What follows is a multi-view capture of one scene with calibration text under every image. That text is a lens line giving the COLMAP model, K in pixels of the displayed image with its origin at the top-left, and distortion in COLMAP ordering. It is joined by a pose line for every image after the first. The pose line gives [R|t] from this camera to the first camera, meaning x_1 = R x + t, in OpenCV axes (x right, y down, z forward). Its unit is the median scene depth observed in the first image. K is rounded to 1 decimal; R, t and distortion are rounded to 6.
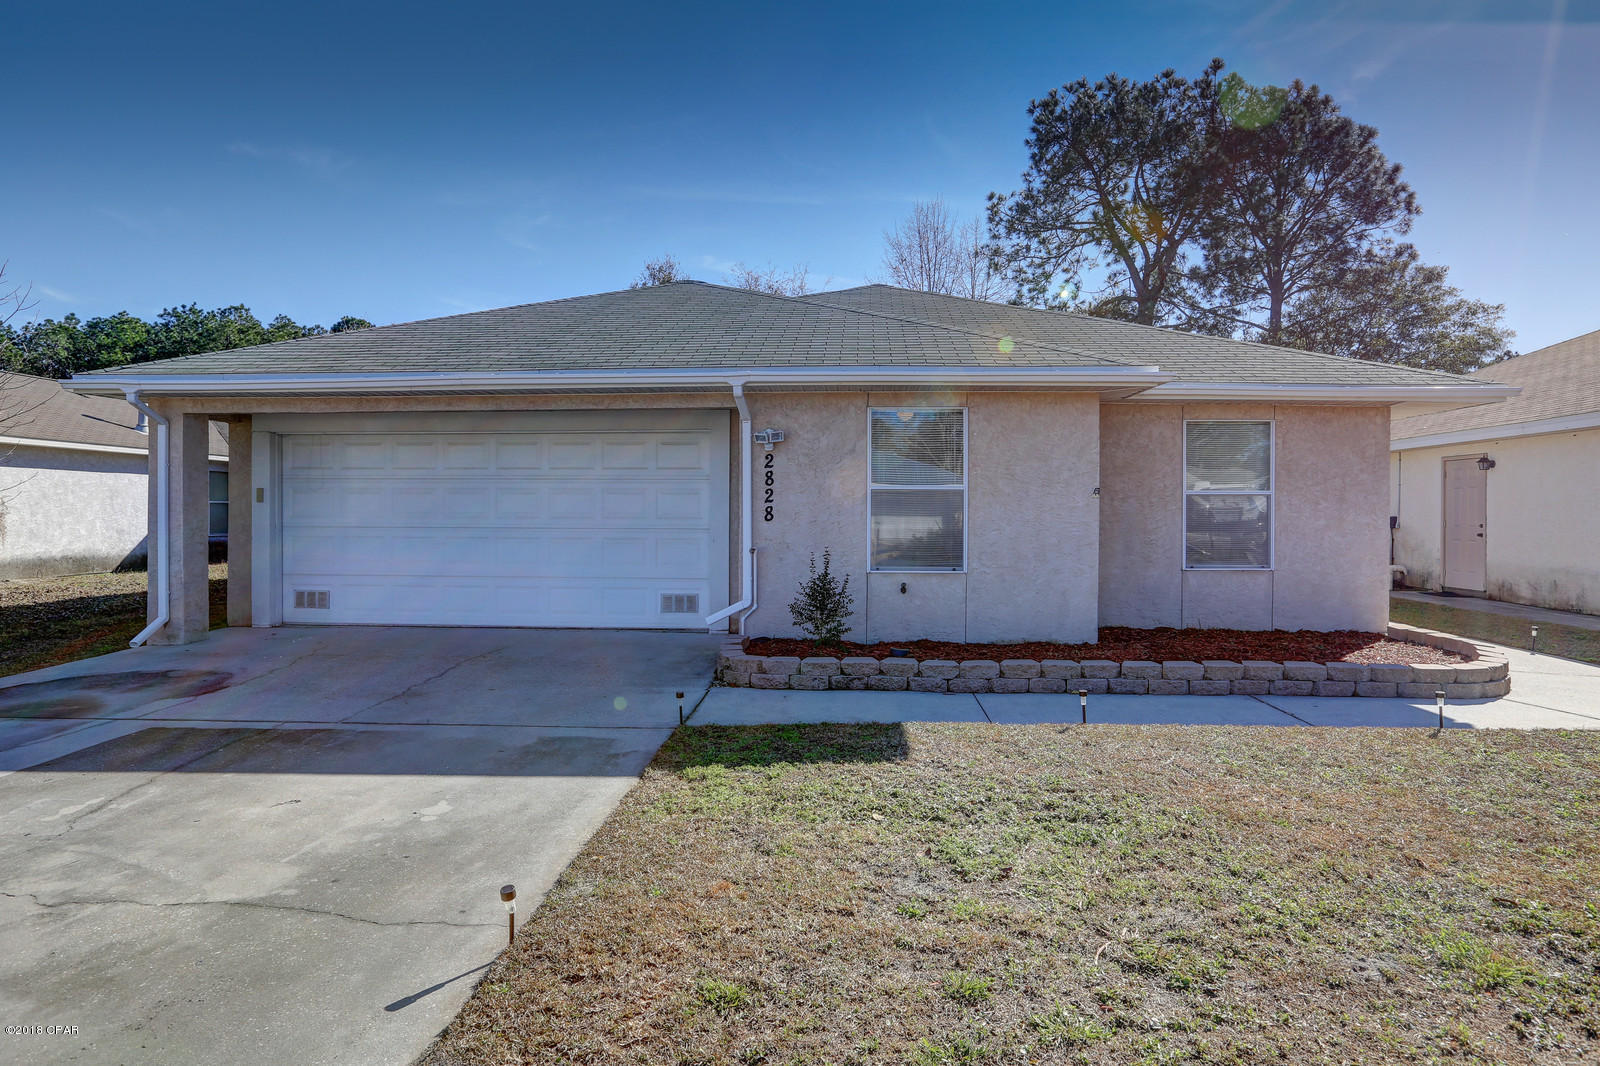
lens RADIAL K [[885.1, 0, 800.0], [0, 885.1, 533.0], [0, 0, 1]] dist [-0.043516, 0.000918]
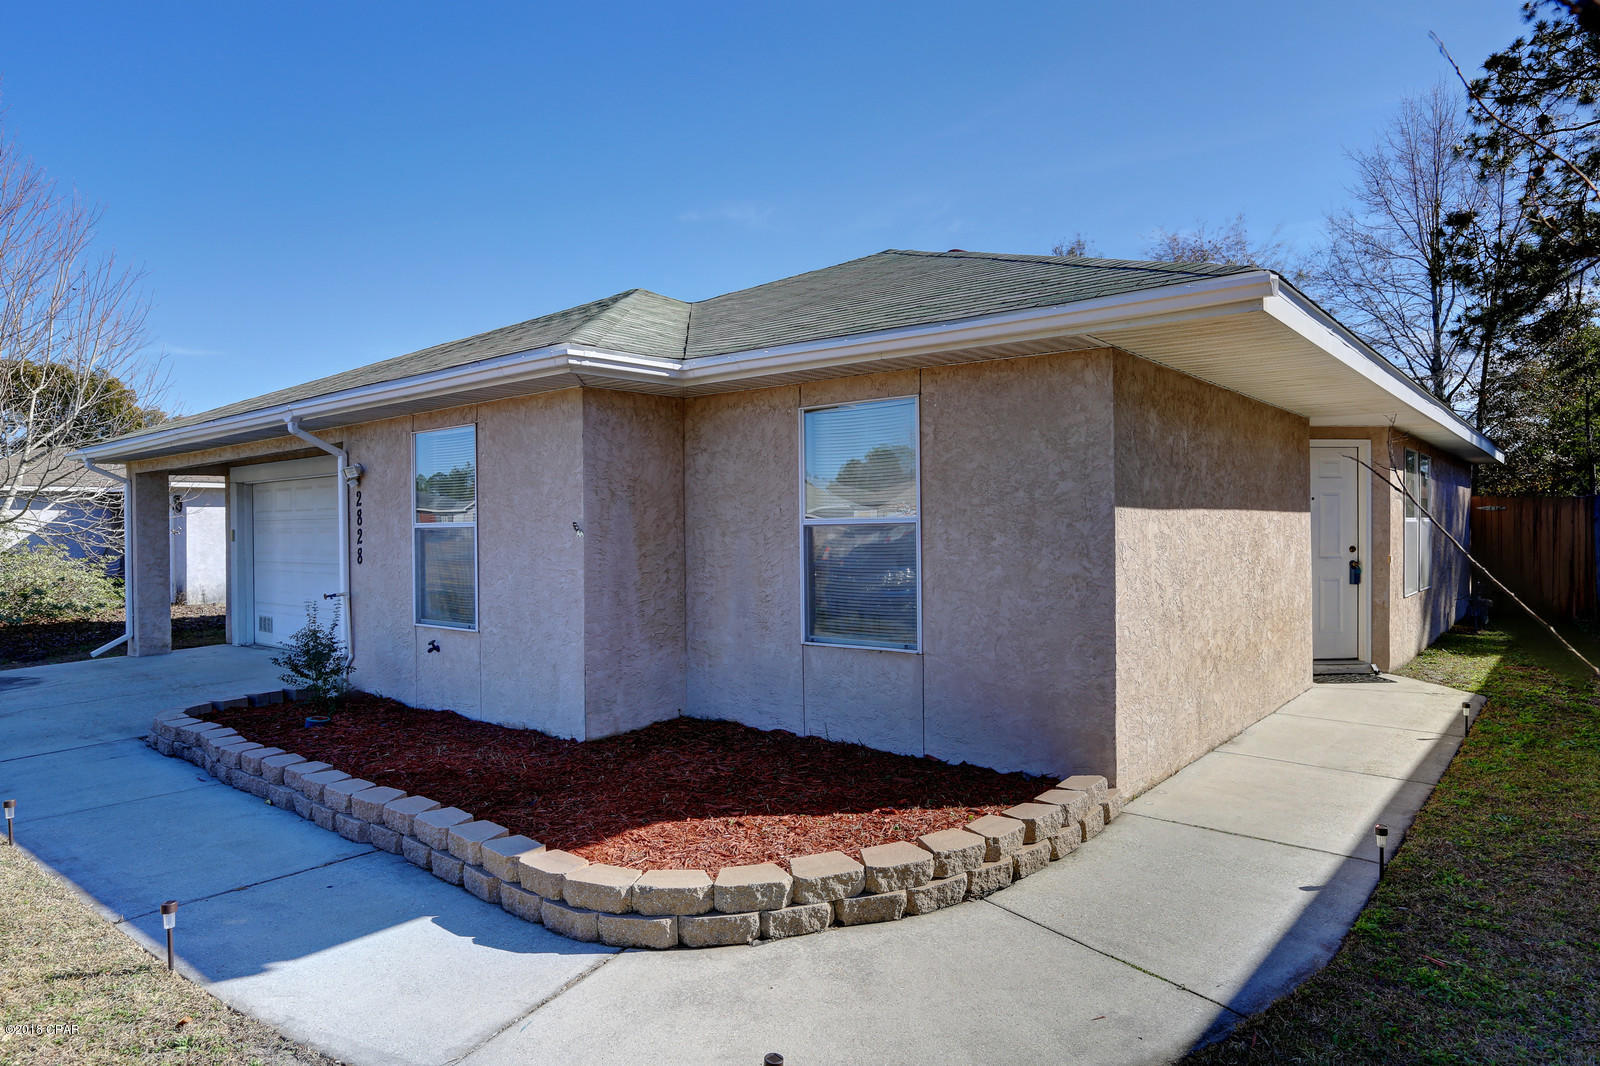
lens RADIAL K [[993.9, 0, 800.0], [0, 993.9, 533.0], [0, 0, 1]] dist [-0.037980, 0.001587]
pose [[0.806452, -0.009882, -0.591218, 0.869245], [0.000752, 0.999877, -0.015686, -0.027089], [0.591300, 0.012205, 0.806360, 0.421684]]
